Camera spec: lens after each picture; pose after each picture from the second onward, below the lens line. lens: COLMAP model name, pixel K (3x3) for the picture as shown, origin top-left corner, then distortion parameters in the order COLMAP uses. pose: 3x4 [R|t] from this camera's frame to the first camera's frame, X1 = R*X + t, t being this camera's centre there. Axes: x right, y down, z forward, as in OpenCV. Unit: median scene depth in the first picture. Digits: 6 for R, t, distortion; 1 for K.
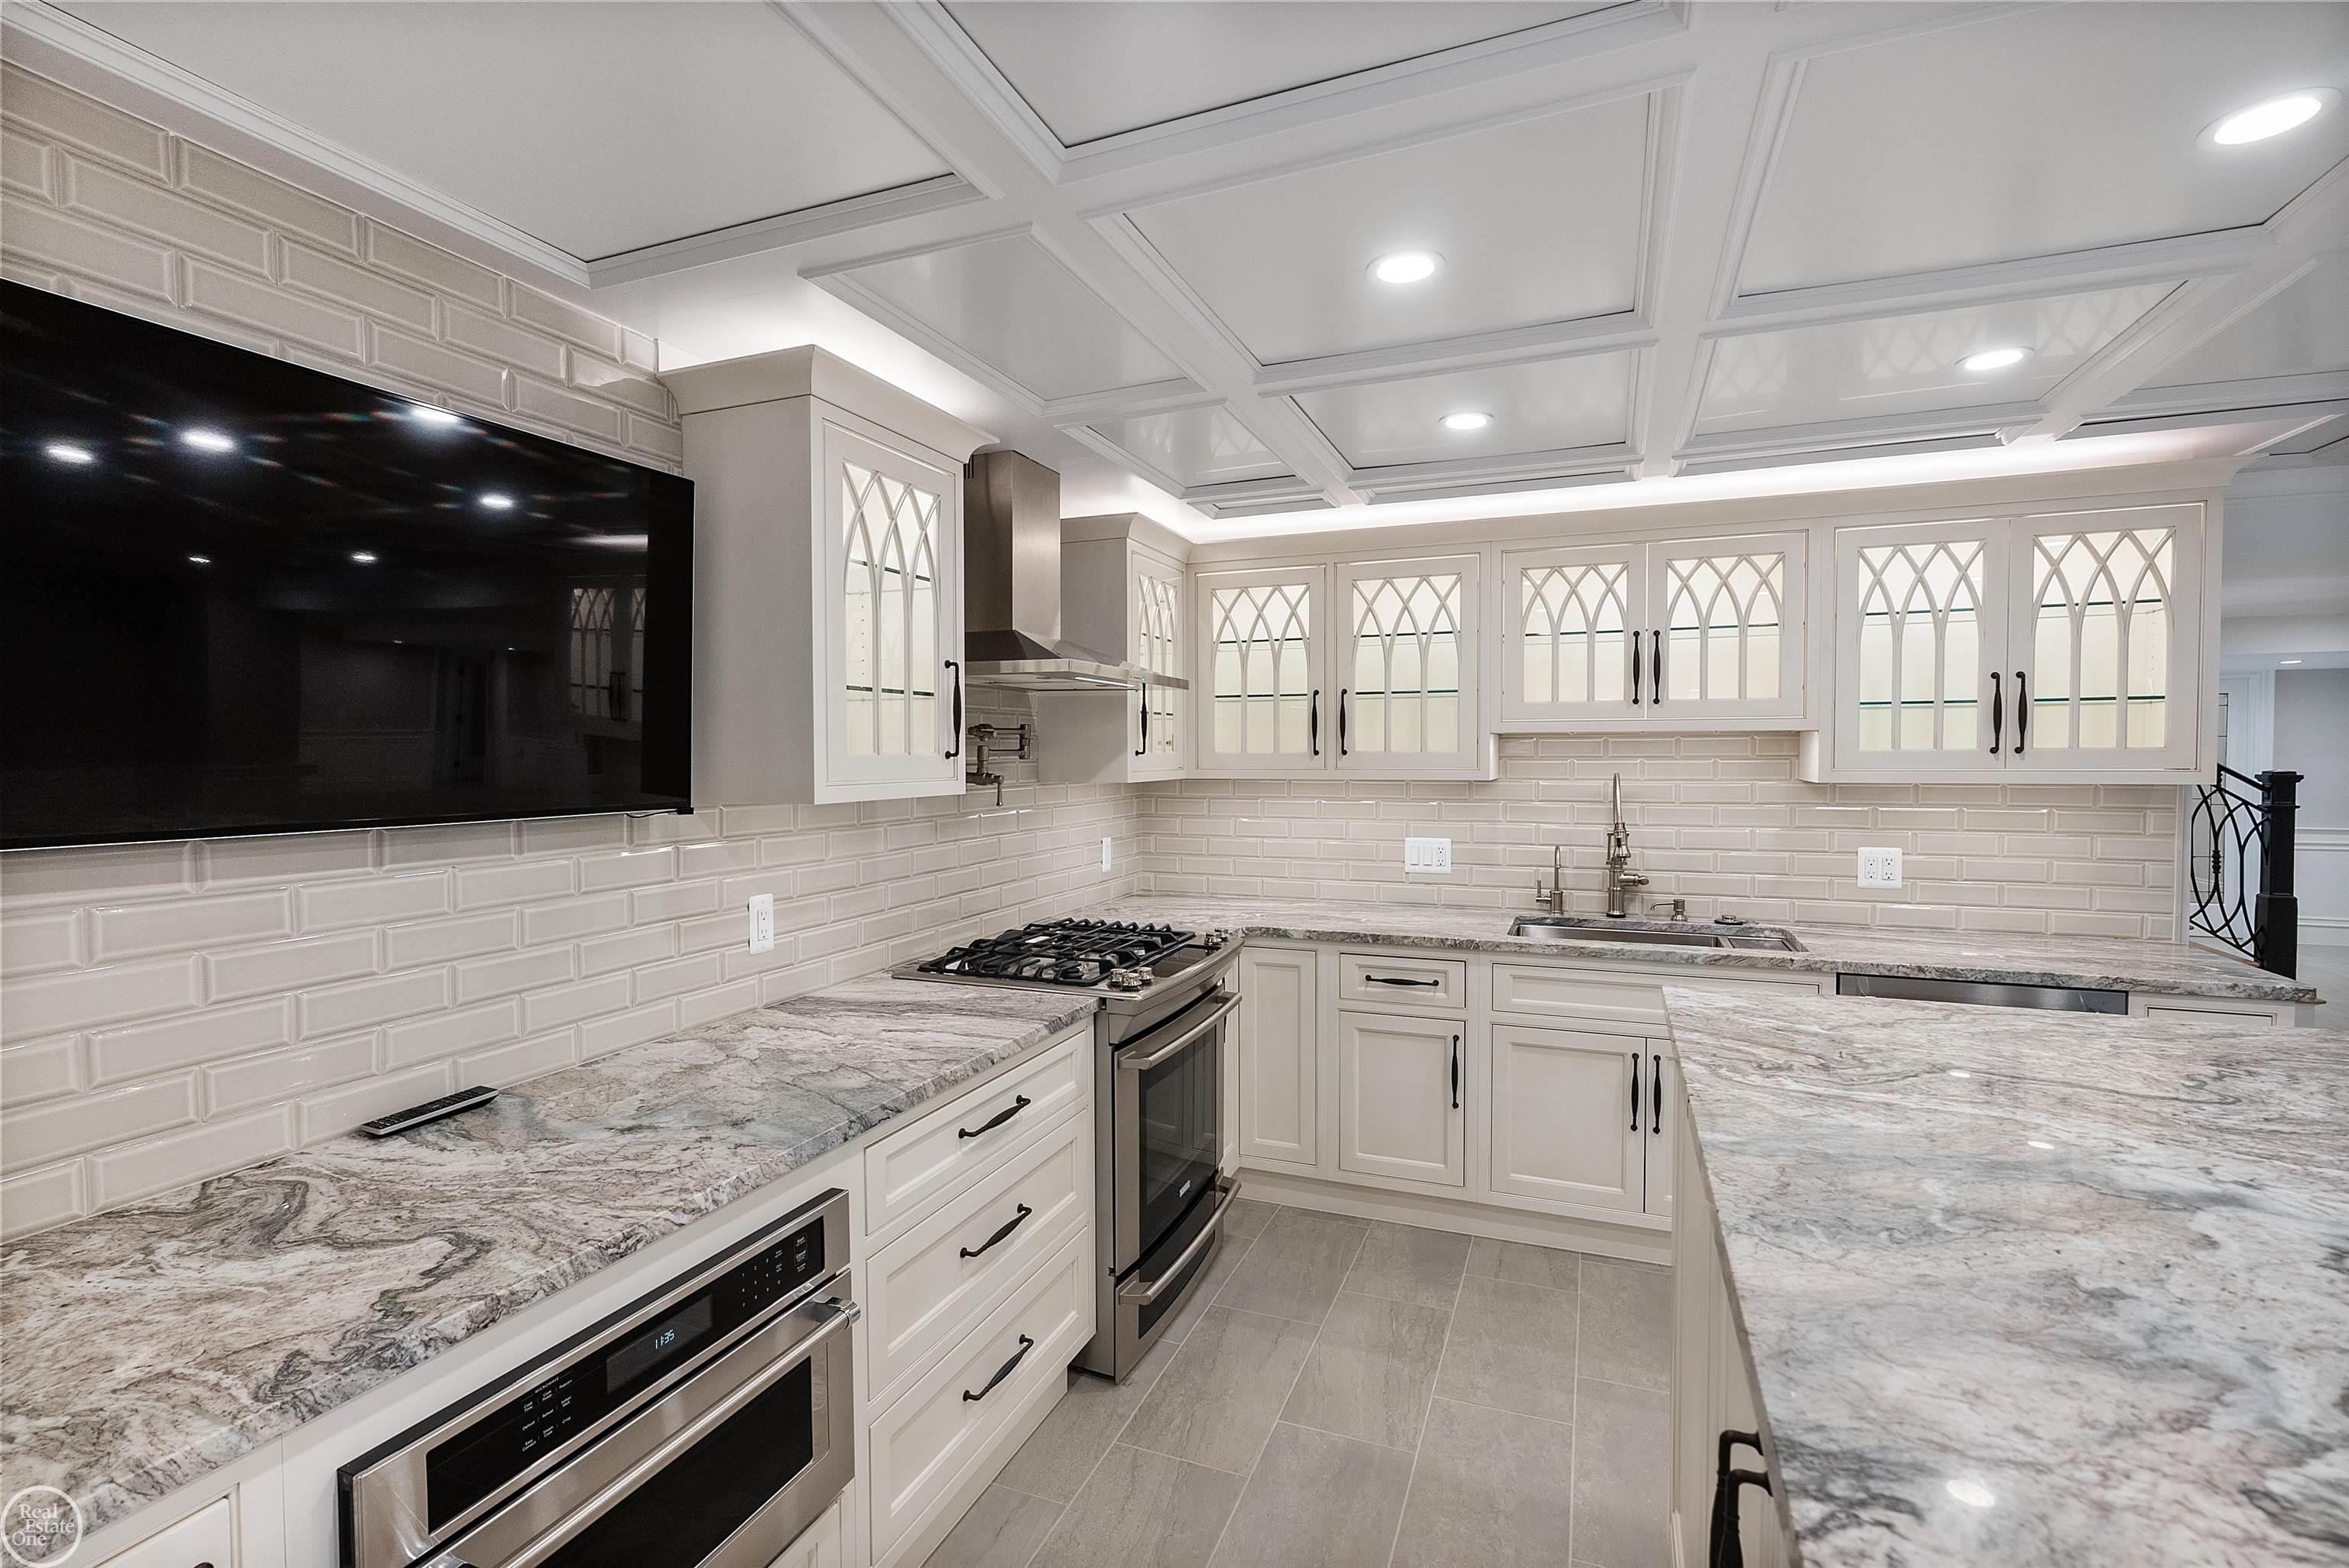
lens RADIAL K [[1049.9, 0, 1179.1], [0, 1049.9, 782.4], [0, 0, 1]] dist [-0.019681, 0.000804]
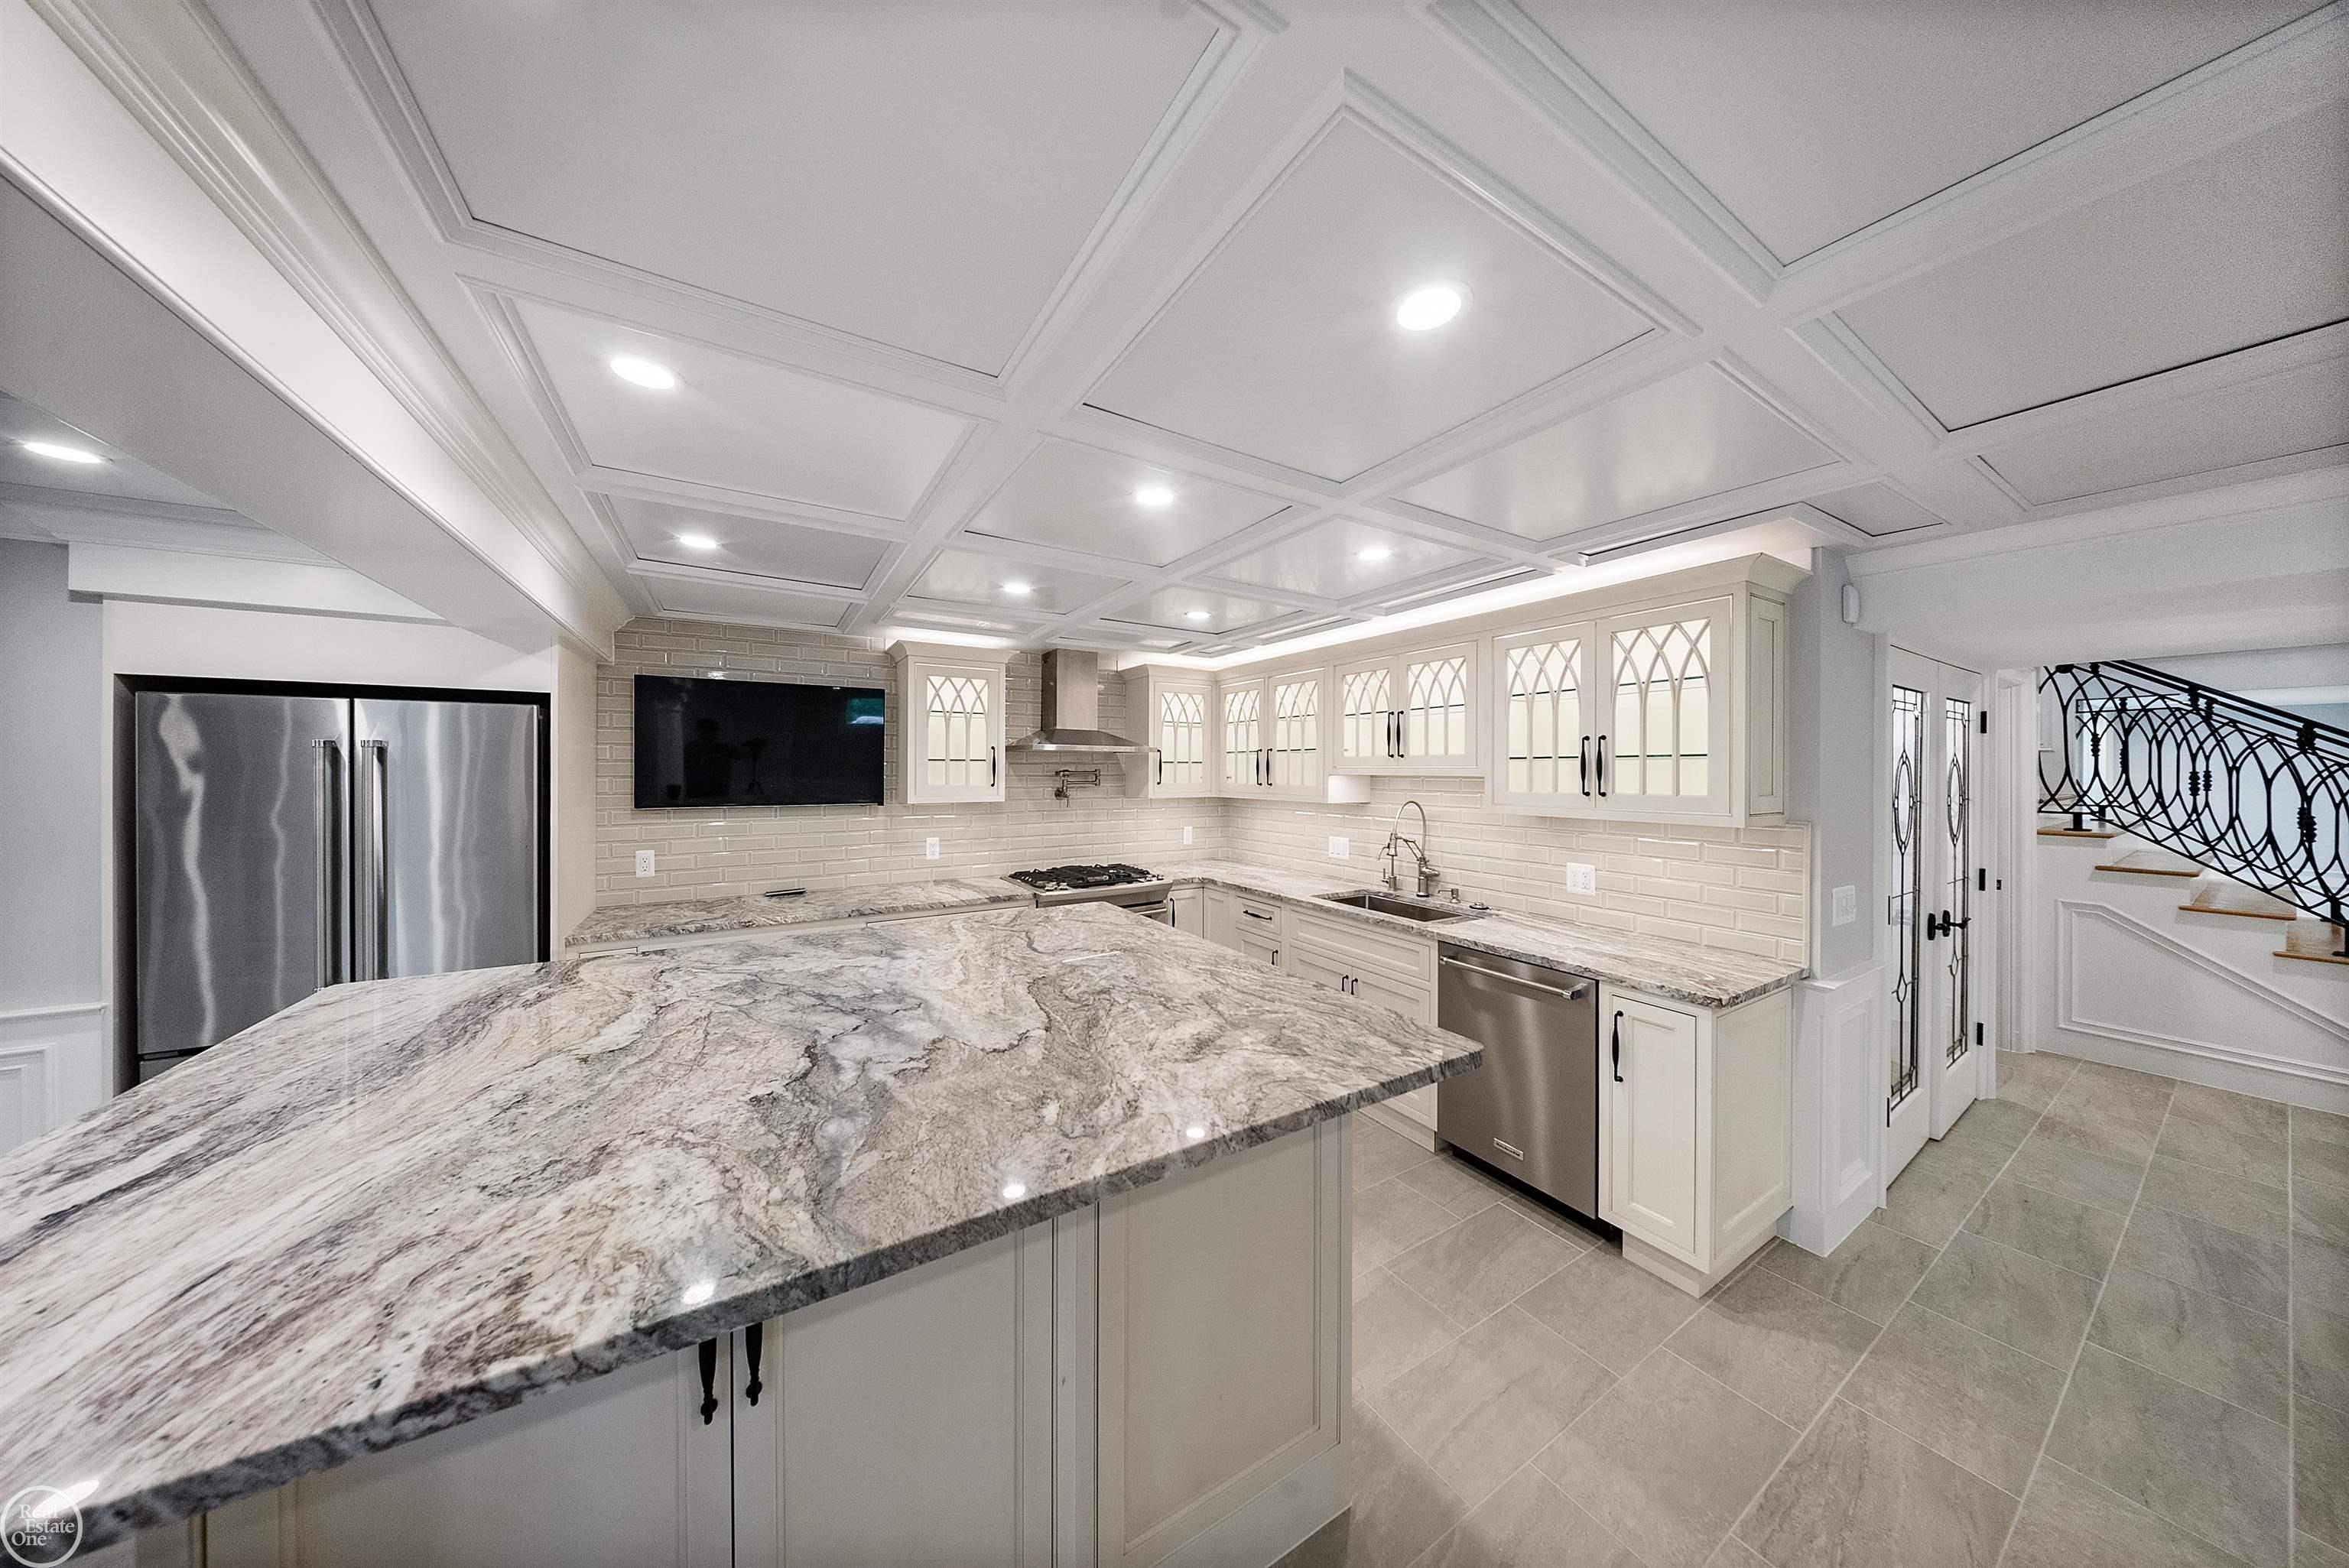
lens RADIAL K [[702.7, 0, 1162.2], [0, 702.7, 774.3], [0, 0, 1]] dist [0.001965, 0.000004]
pose [[0.797432, 0.008660, -0.603346, 0.809641], [-0.019879, 0.999731, -0.011924, -0.031520], [0.603081, 0.021502, 0.797390, -0.048555]]
